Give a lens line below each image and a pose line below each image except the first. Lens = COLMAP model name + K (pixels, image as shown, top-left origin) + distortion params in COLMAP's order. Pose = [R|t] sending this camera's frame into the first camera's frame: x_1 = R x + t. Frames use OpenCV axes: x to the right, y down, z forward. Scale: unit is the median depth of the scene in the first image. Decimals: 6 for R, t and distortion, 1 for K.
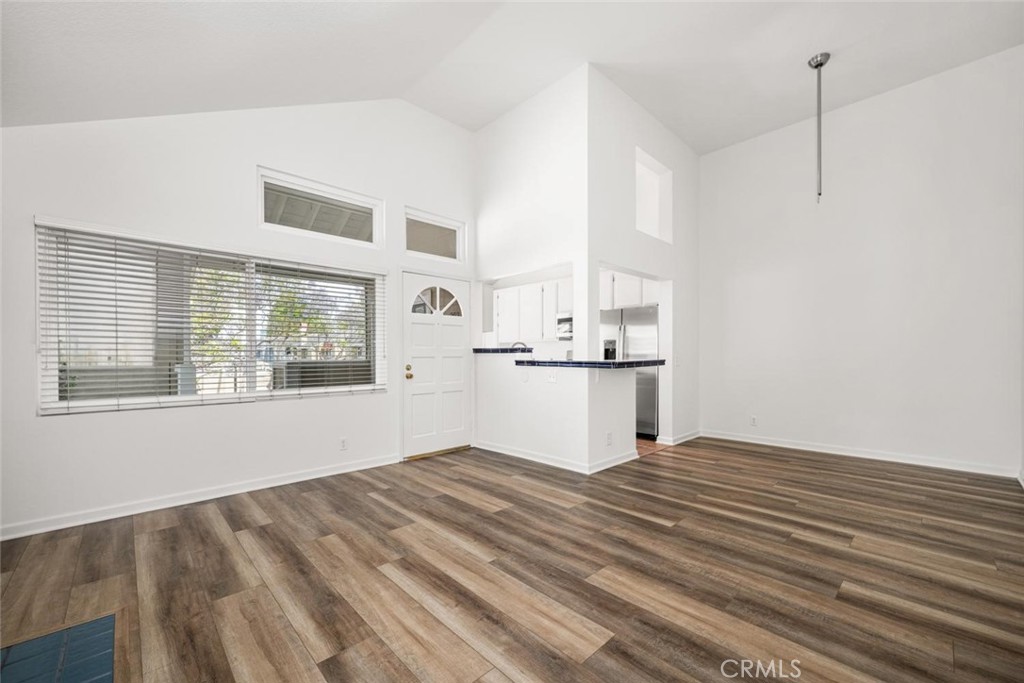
lens RADIAL K [[408.1, 0, 514.1], [0, 408.1, 357.4], [0, 0, 1]] dist [0.000028, -0.000002]
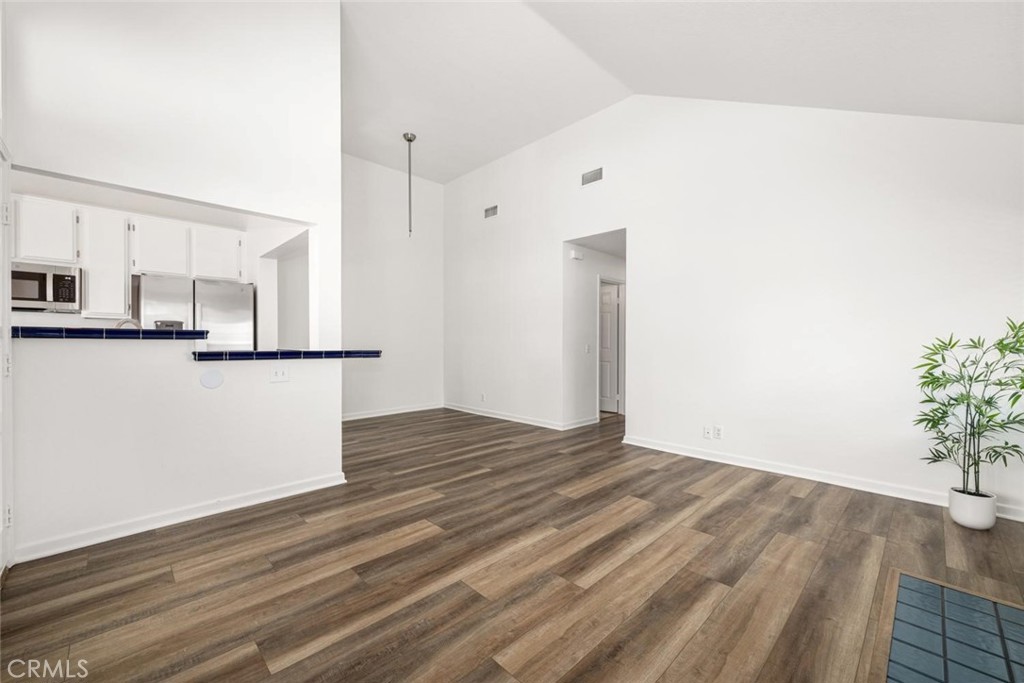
lens RADIAL K [[408.1, 0, 512.3], [0, 408.1, 342.3], [0, 0, 1]] dist [0.000028, -0.000002]
pose [[-0.006999, 0.004905, 0.999963, -1.000546], [0.004999, 0.999976, -0.004870, -0.001908], [-0.999963, 0.004965, -0.007023, 0.966981]]
